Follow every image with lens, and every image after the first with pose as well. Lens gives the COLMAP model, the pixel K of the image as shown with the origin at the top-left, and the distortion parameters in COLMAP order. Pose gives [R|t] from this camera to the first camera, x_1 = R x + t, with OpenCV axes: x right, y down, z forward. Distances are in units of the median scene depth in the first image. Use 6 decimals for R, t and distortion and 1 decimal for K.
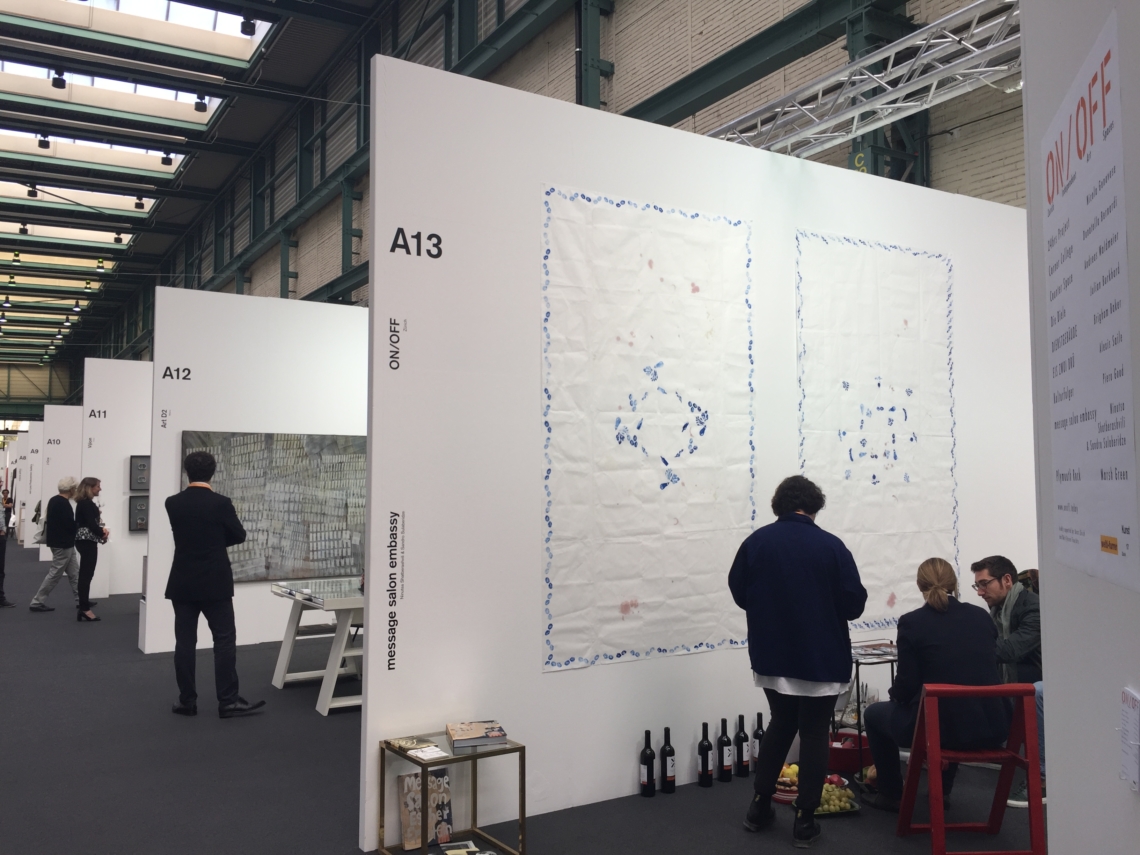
lens RADIAL K [[960.5, 0, 570.0], [0, 960.5, 427.5], [0, 0, 1]] dist [0.062220, -0.076182]
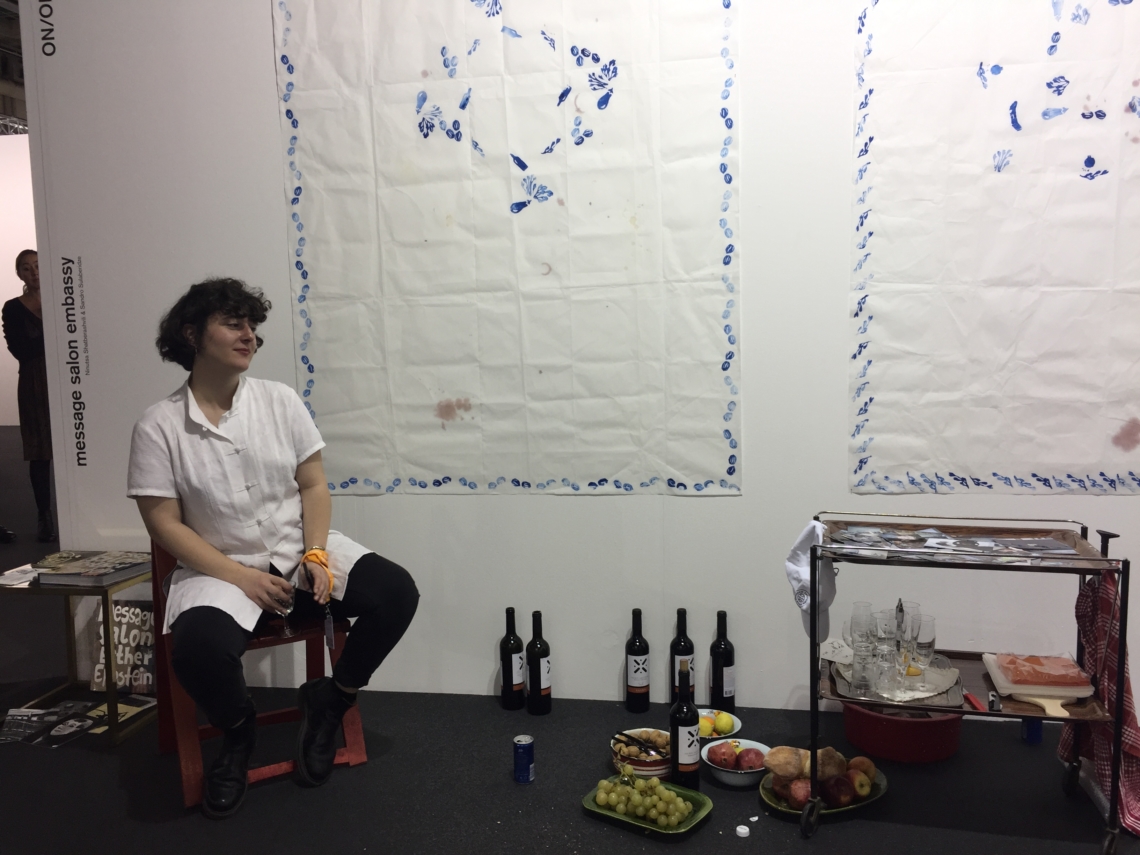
lens RADIAL K [[960.5, 0, 570.0], [0, 960.5, 427.5], [0, 0, 1]] dist [0.062220, -0.076182]
pose [[0.757794, 0.056563, -0.650038, 0.511872], [0.057705, 0.986522, 0.153113, 0.106289], [0.649938, -0.153538, 0.744316, 0.578368]]
